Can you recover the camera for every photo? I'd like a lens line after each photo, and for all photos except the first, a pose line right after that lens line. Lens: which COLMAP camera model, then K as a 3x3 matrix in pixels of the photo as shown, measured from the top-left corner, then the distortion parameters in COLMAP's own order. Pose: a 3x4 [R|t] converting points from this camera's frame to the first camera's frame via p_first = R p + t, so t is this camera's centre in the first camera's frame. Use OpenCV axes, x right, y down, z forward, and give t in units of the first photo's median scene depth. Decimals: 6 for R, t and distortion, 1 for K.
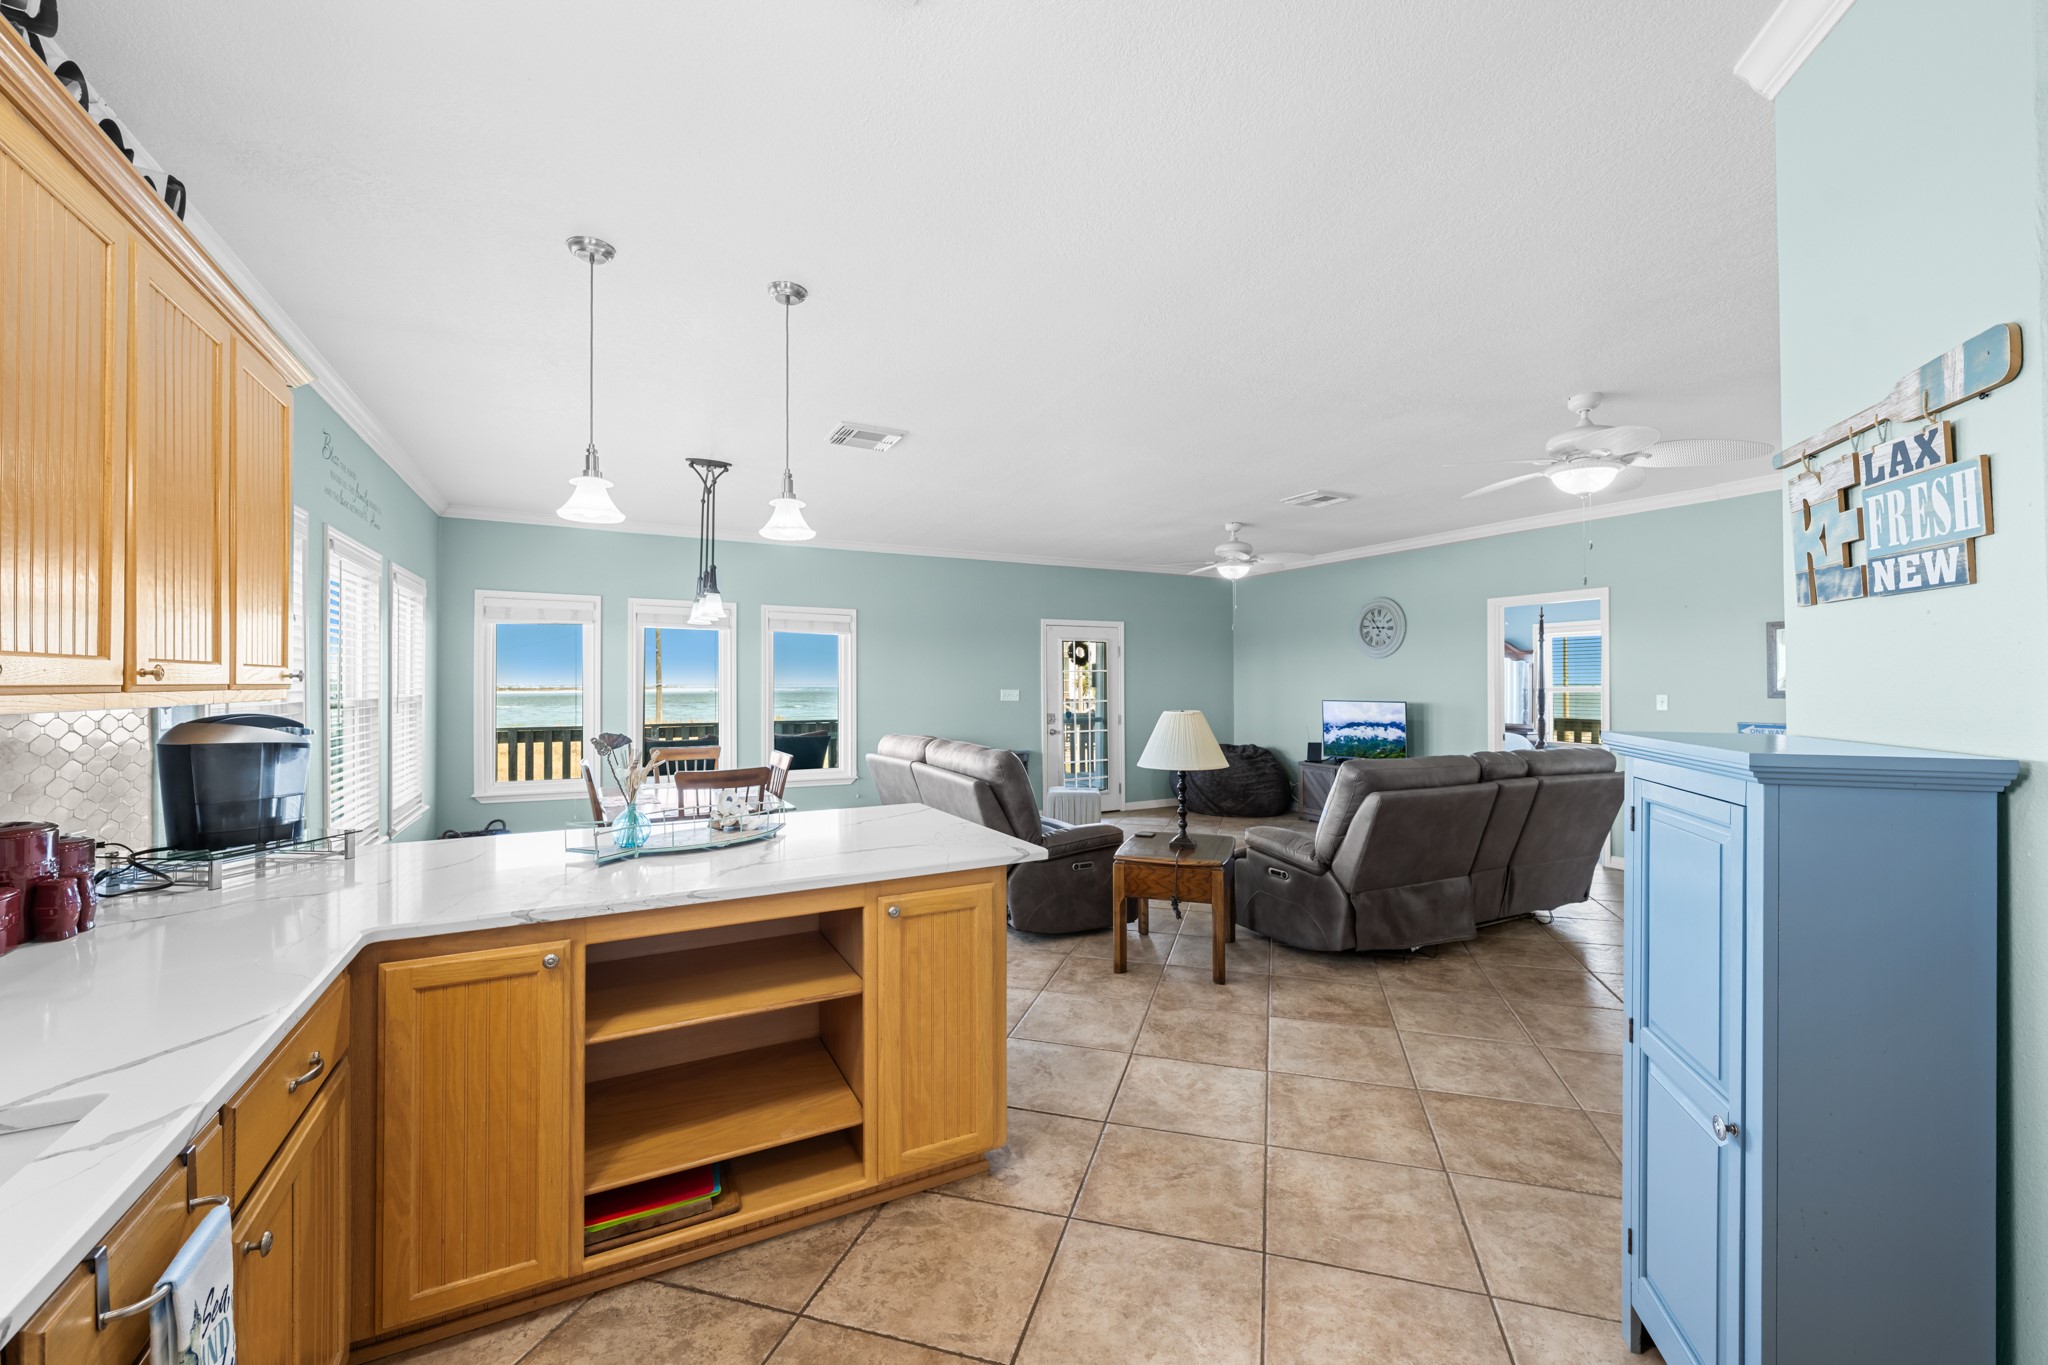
lens RADIAL K [[813.1, 0, 1025.1], [0, 813.1, 679.1], [0, 0, 1]] dist [0.001621, -0.001147]
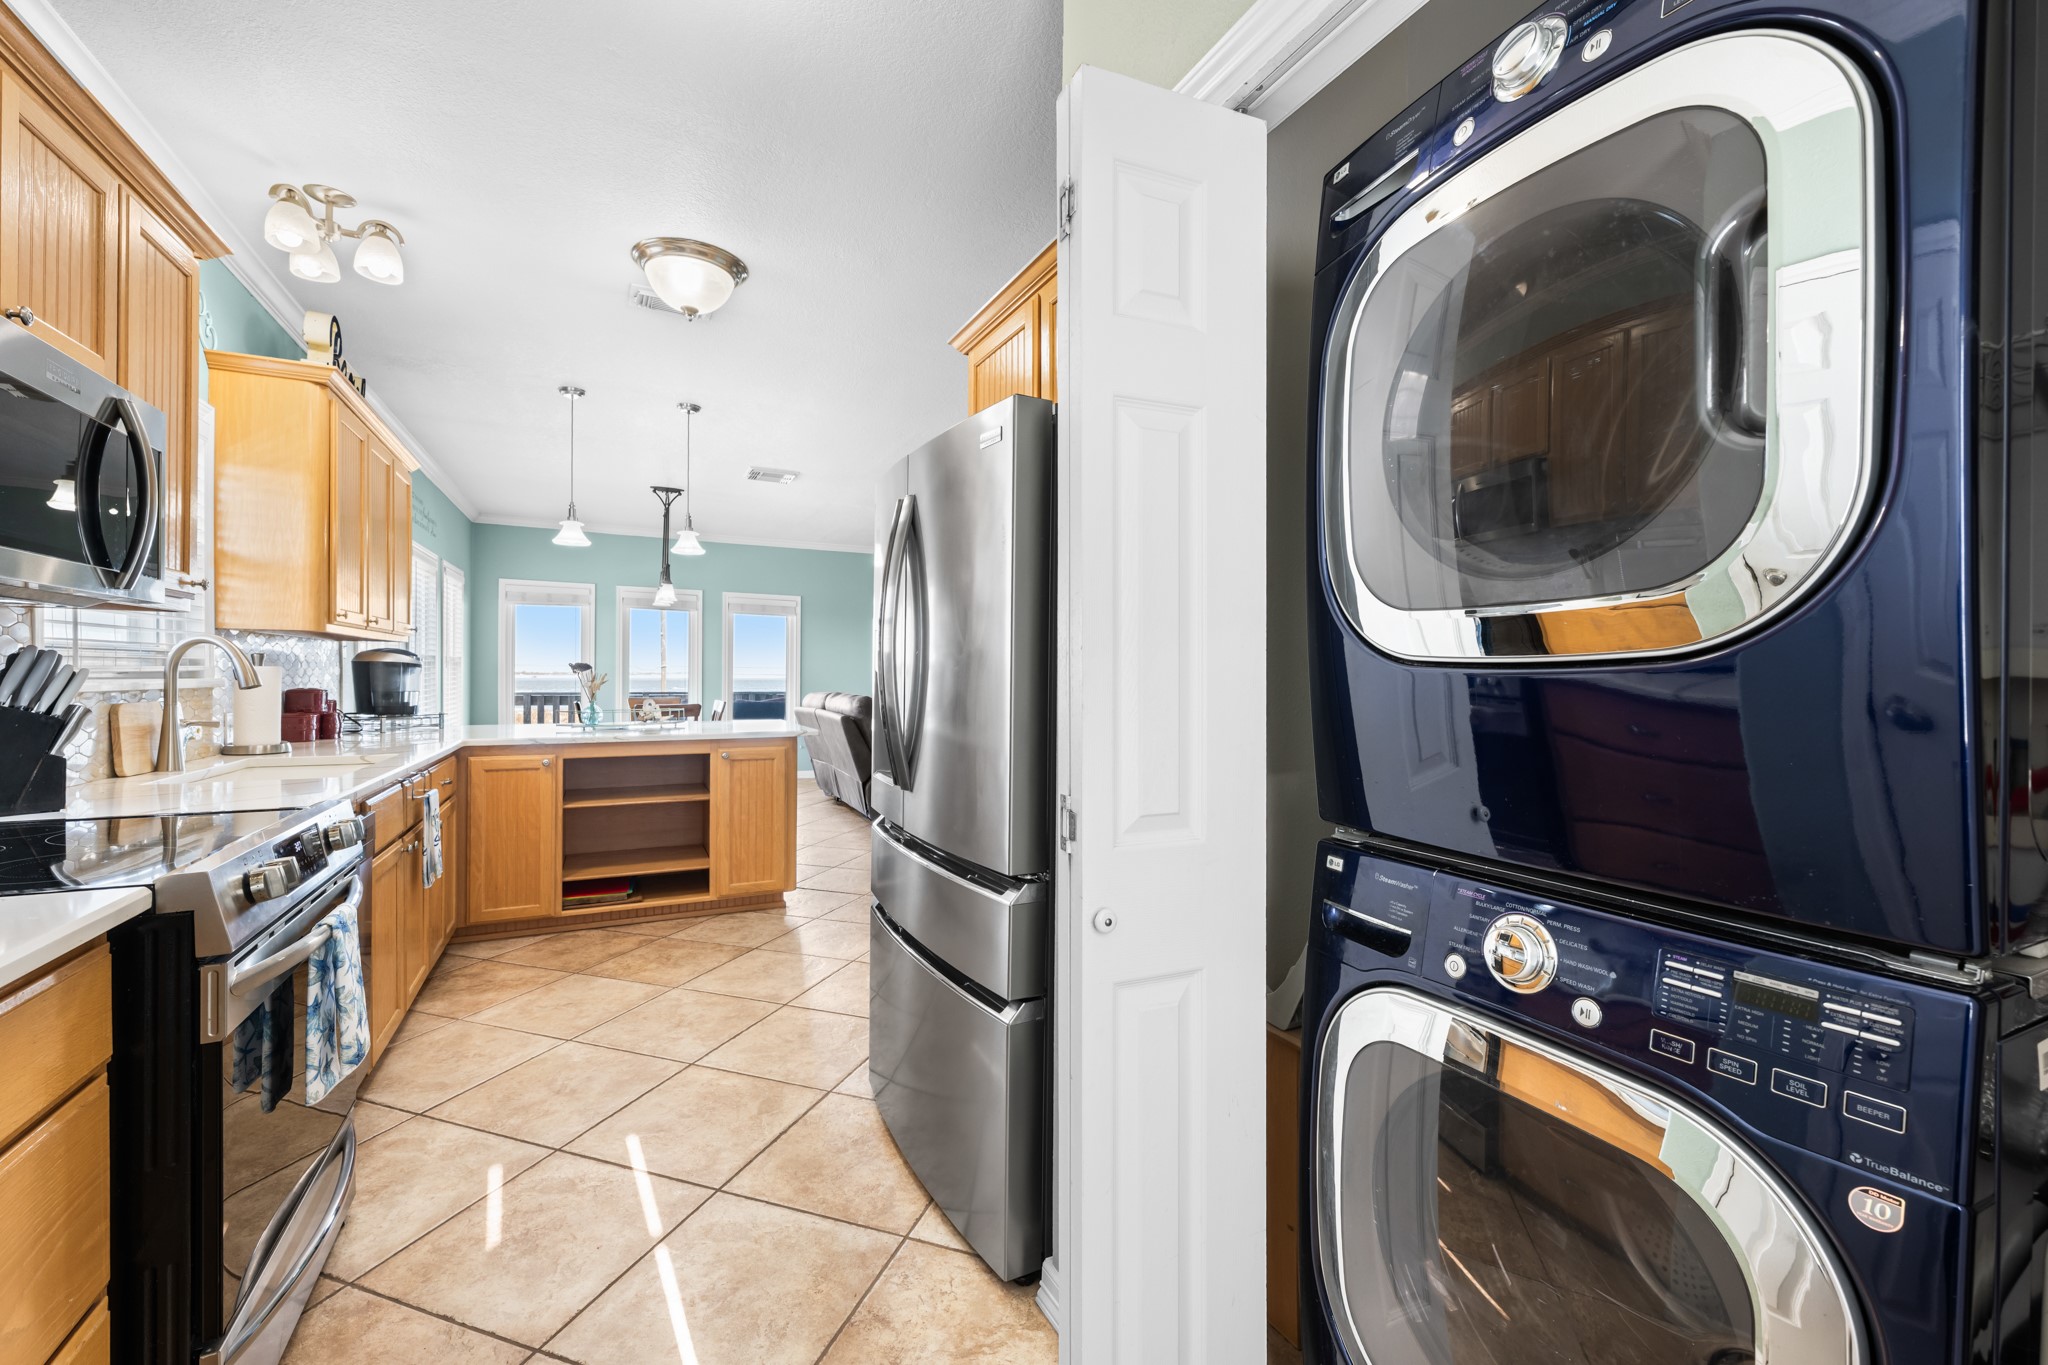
lens RADIAL K [[813.1, 0, 1011.9], [0, 813.1, 683.0], [0, 0, 1]] dist [0.001621, -0.001147]
pose [[0.999615, 0.012634, -0.024715, 0.552121], [-0.012152, 0.999735, 0.019557, 0.069609], [0.024956, -0.019249, 0.999503, -0.879949]]
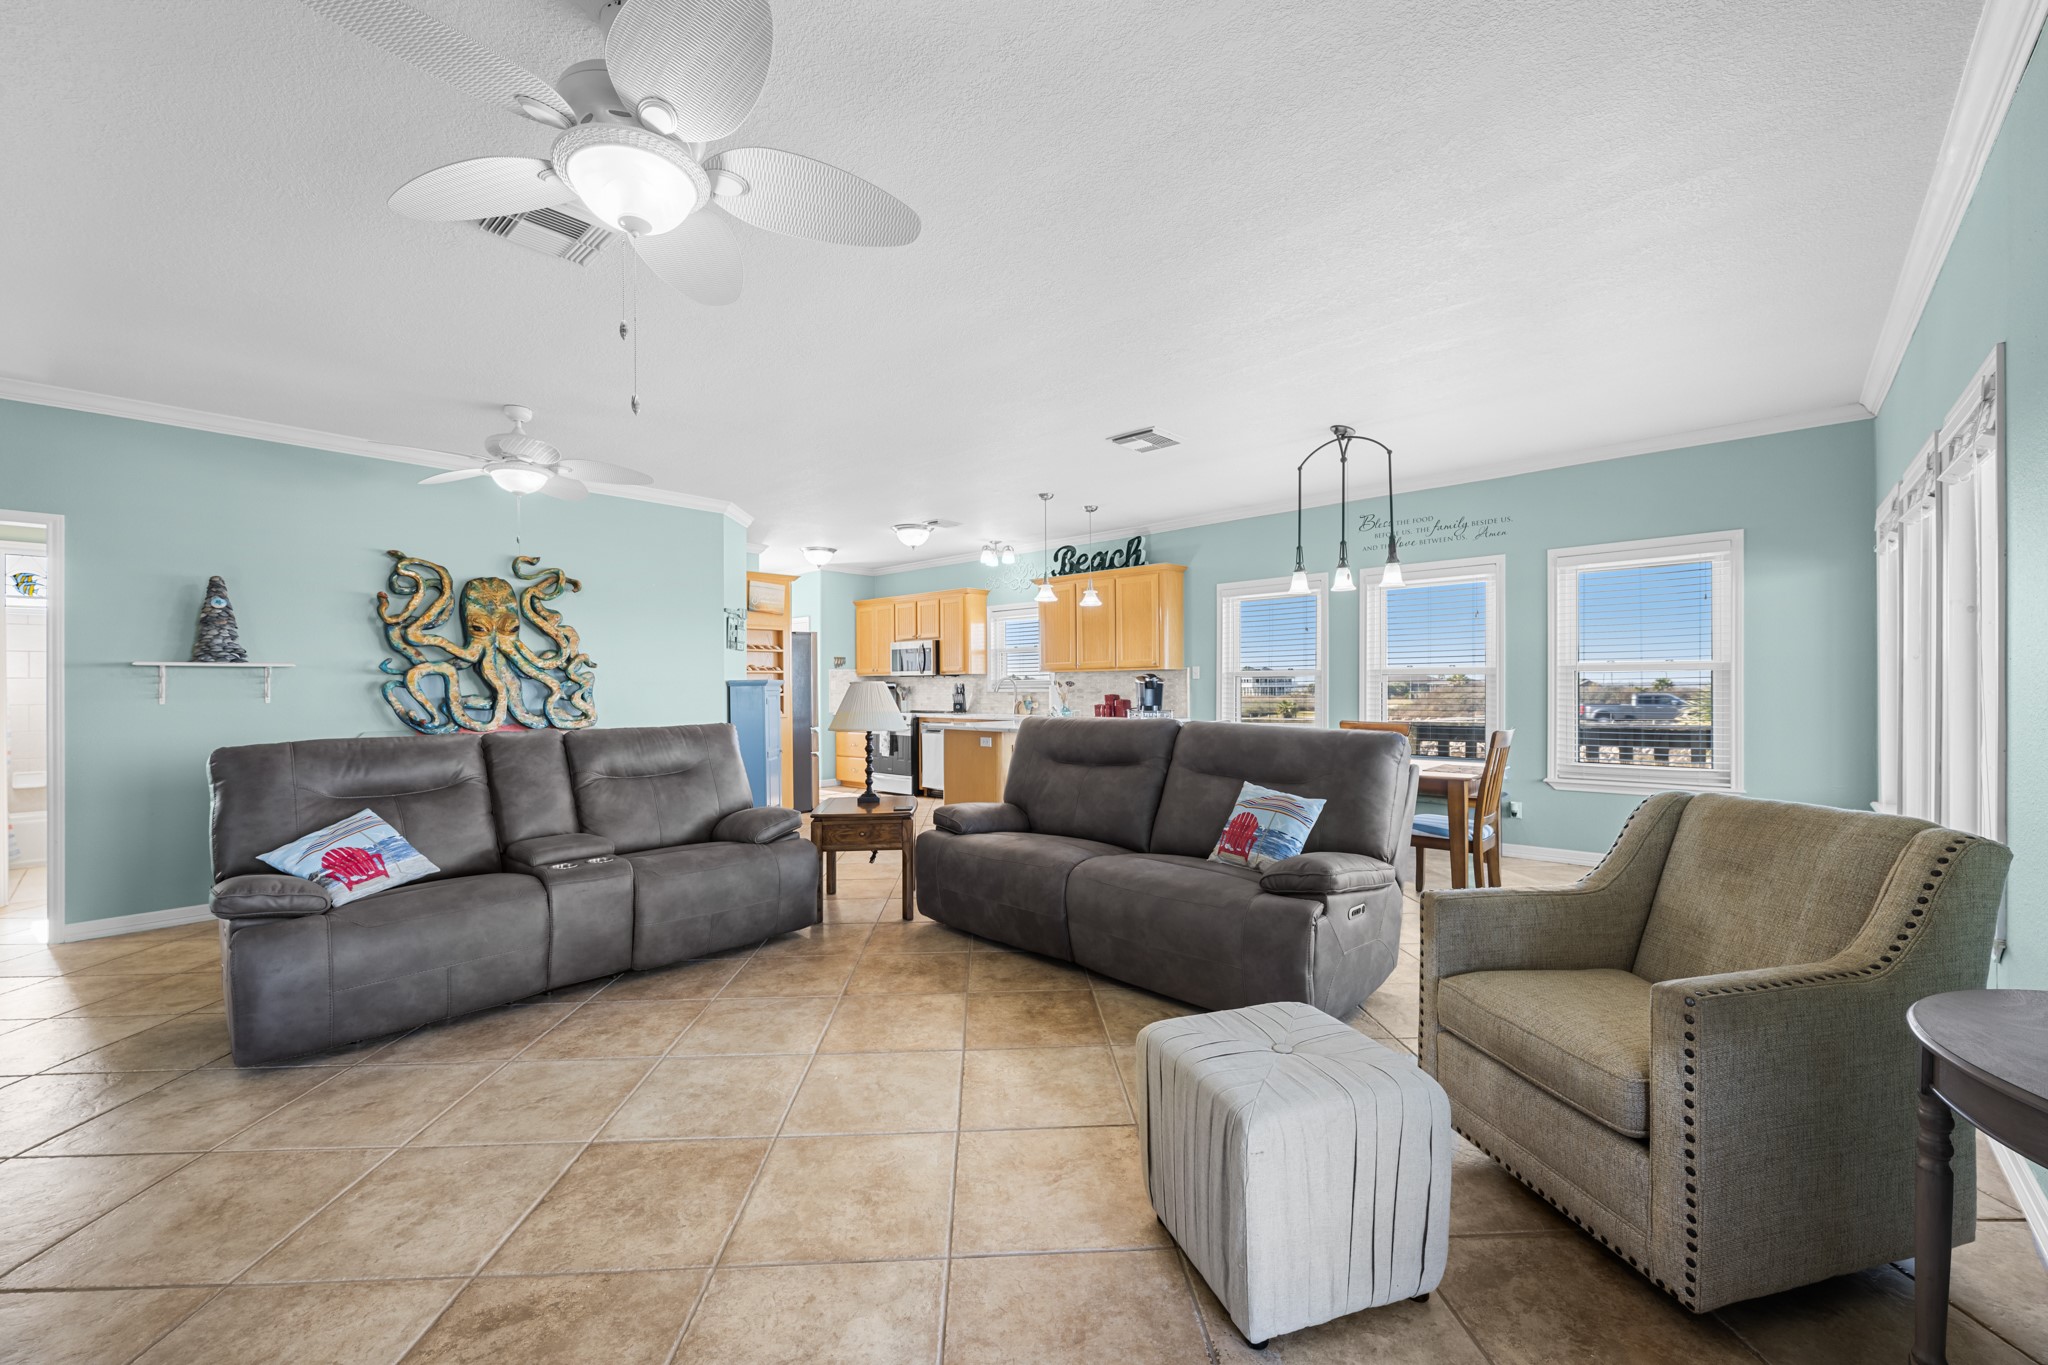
lens RADIAL K [[813.1, 0, 1029.5], [0, 813.1, 685.8], [0, 0, 1]] dist [0.001621, -0.001147]
pose [[-0.938149, 0.010677, -0.346068, 0.719391], [0.012680, 0.999913, -0.003525, 0.098899], [0.346001, -0.007695, -0.938203, 4.050453]]
